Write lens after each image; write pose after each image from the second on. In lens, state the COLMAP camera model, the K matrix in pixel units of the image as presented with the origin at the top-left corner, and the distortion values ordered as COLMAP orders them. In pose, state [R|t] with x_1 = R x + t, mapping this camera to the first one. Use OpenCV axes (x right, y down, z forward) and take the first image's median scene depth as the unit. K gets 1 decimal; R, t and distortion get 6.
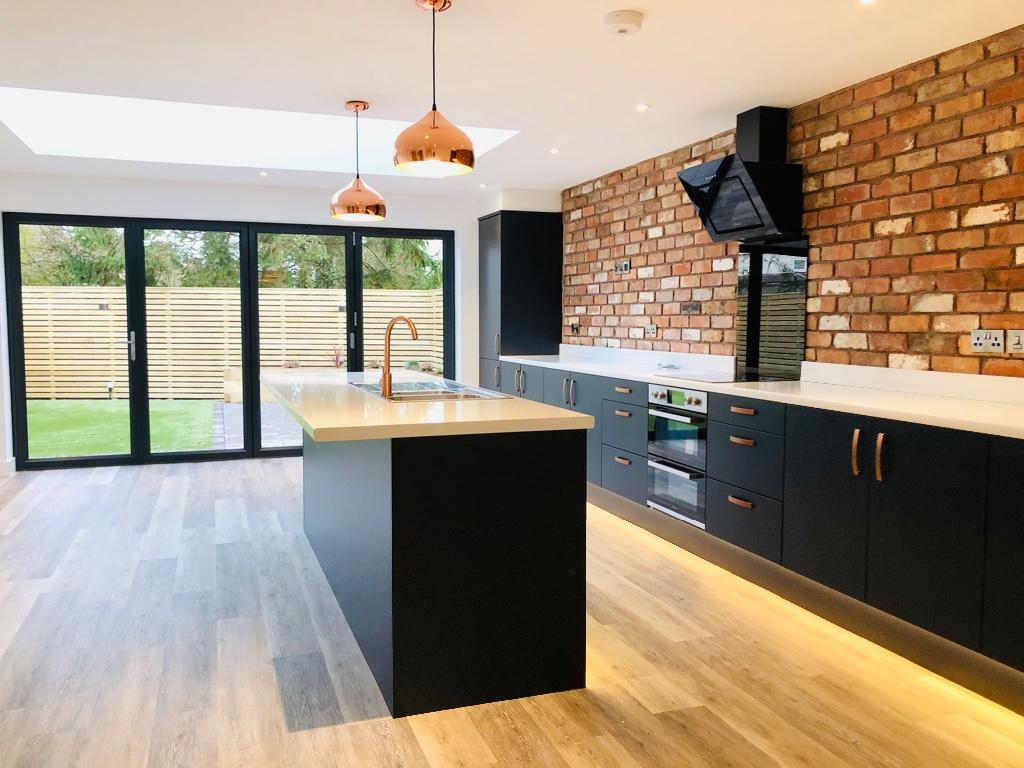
lens RADIAL K [[855.5, 0, 508.0], [0, 855.5, 389.3], [0, 0, 1]] dist [0.039091, -0.025280]
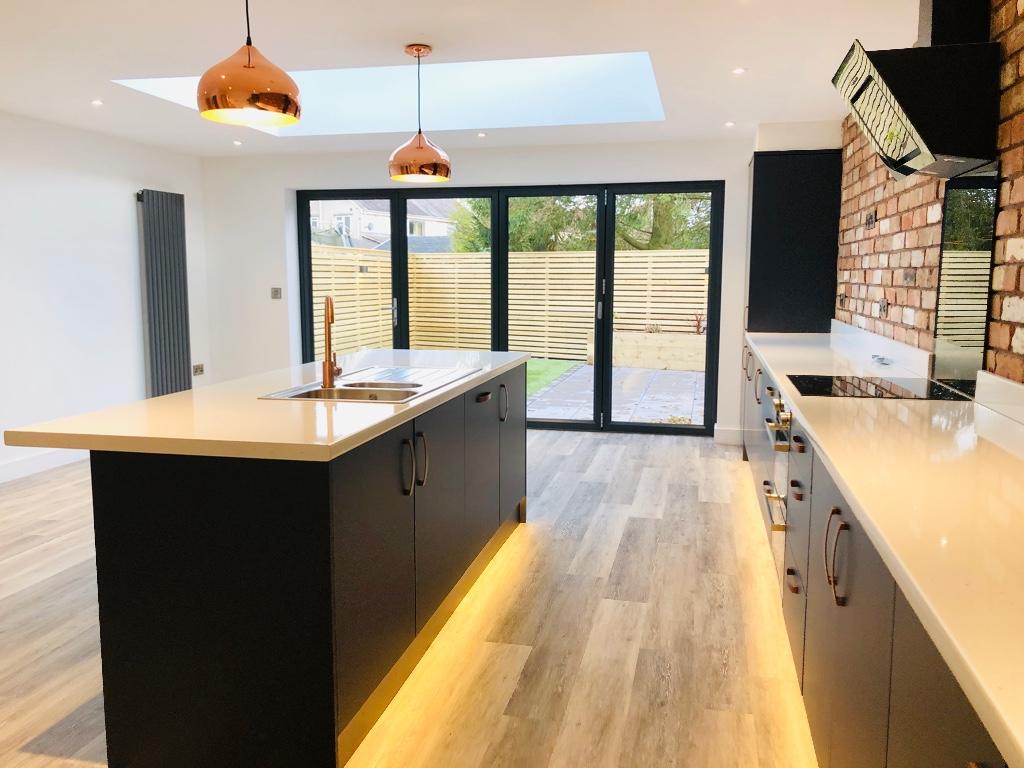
lens RADIAL K [[855.5, 0, 510.4], [0, 855.5, 382.4], [0, 0, 1]] dist [0.039091, -0.025280]
pose [[0.838799, 0.066522, -0.540362, 0.324112], [-0.043988, 0.997543, 0.054522, -0.034933], [0.542661, -0.021963, 0.839665, 0.248107]]
